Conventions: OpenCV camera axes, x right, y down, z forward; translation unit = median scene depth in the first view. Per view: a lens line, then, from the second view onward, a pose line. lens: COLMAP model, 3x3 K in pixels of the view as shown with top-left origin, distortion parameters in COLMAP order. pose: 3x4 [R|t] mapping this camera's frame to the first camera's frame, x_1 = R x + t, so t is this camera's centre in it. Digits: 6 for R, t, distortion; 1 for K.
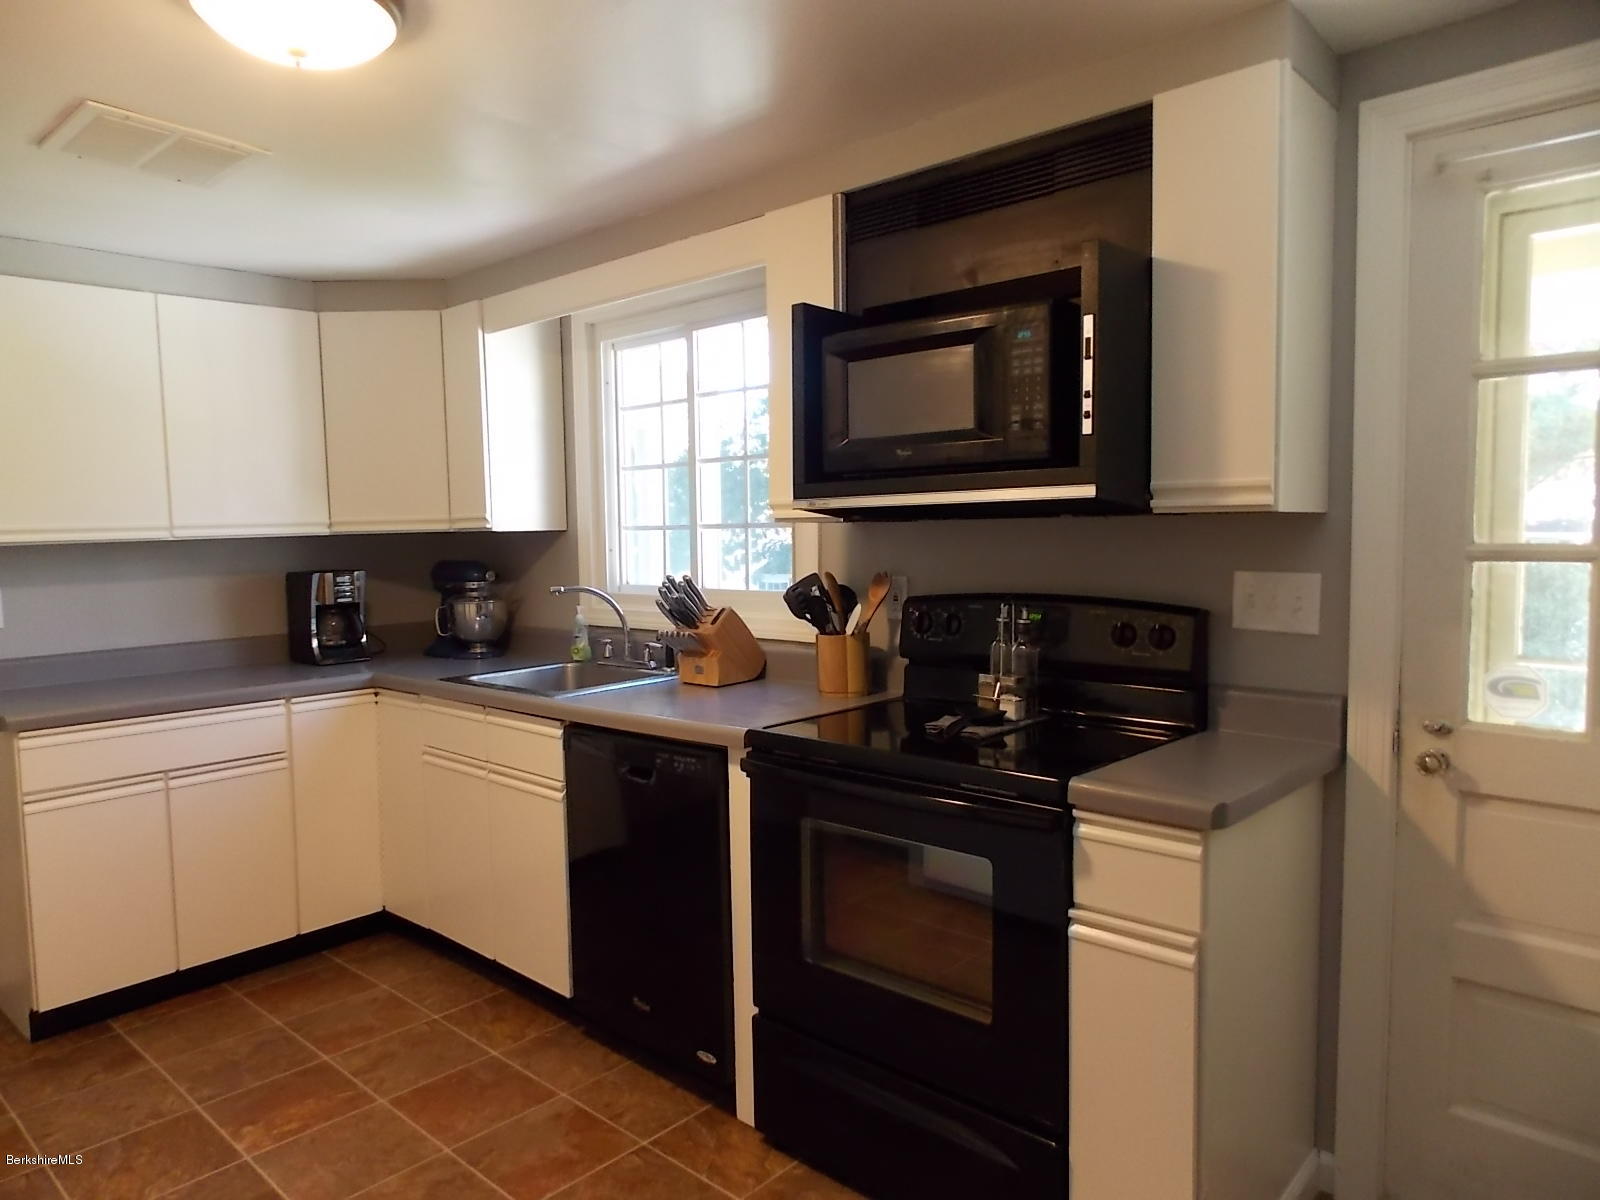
lens RADIAL K [[1073.7, 0, 800.0], [0, 1073.7, 600.0], [0, 0, 1]] dist [-0.001732, -0.001344]
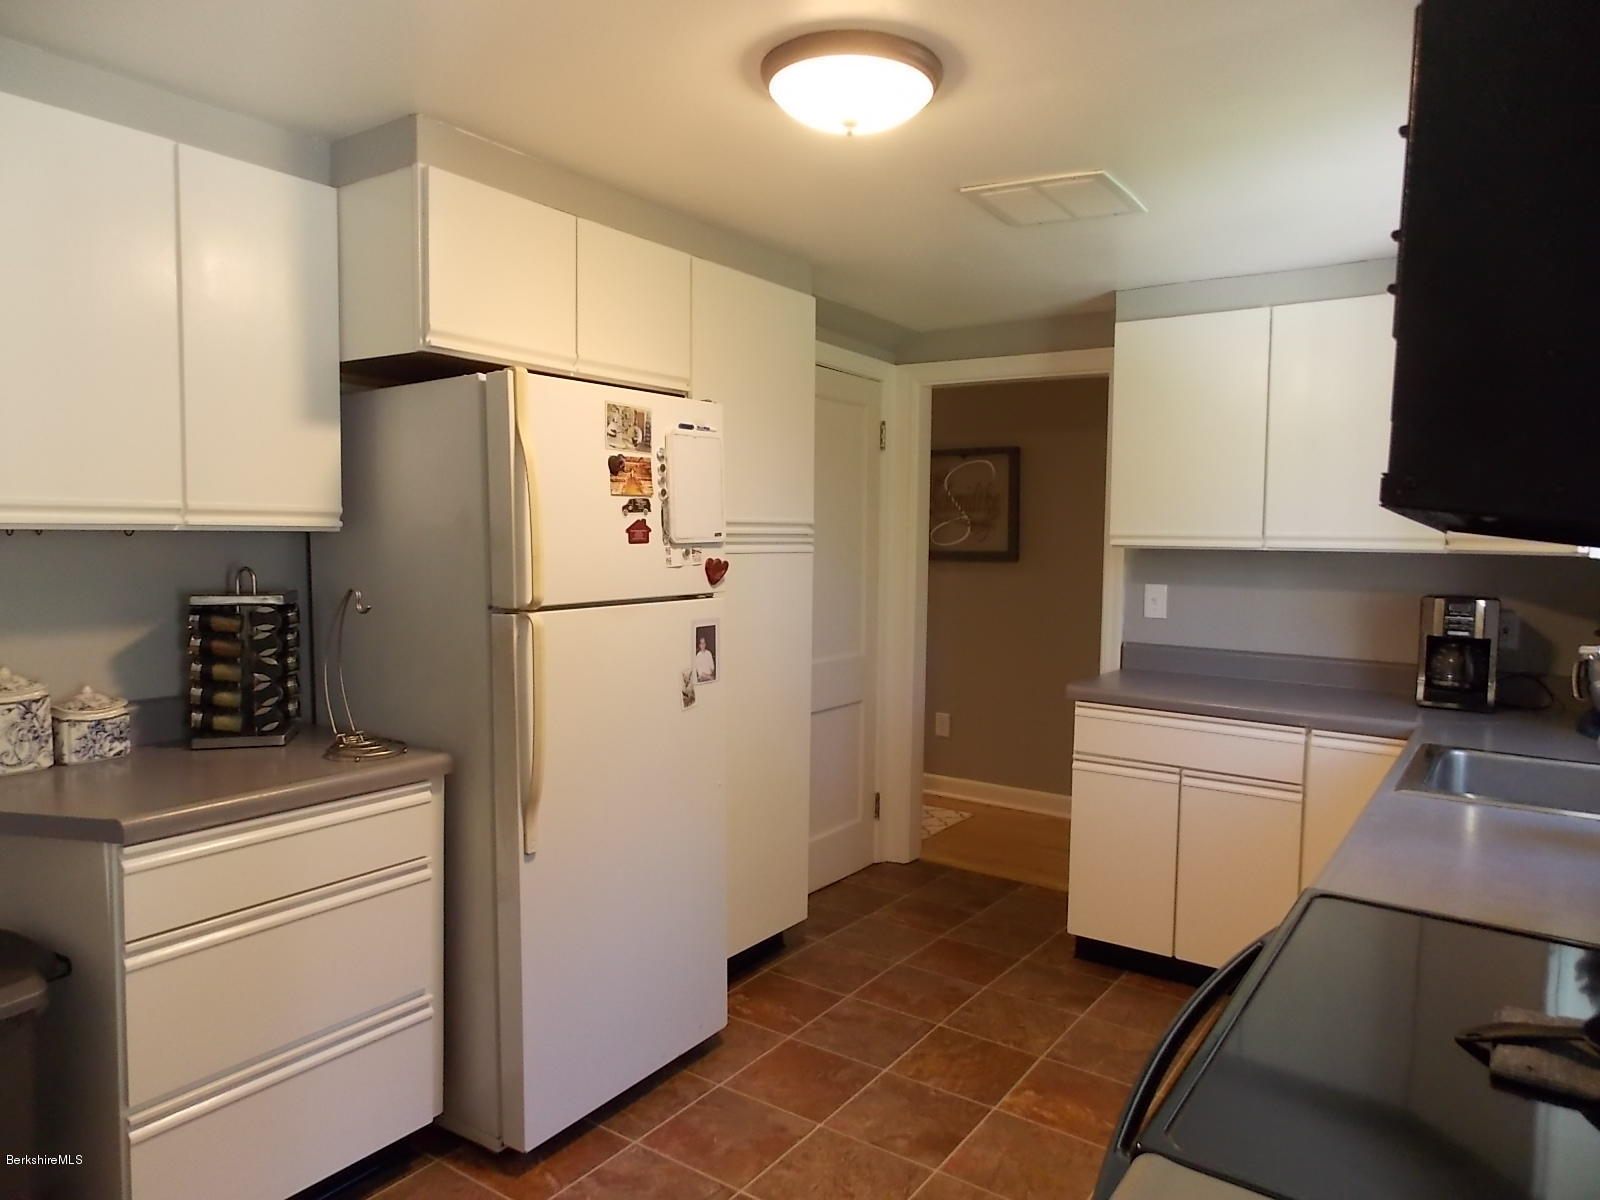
lens RADIAL K [[1072.4, 0, 800.0], [0, 1072.4, 600.0], [0, 0, 1]] dist [0.144931, -0.000550]
pose [[0.150795, 0.080190, -0.985307, 0.435196], [-0.095818, 0.993197, 0.066168, -0.043288], [0.983910, 0.084432, 0.157453, 0.474643]]
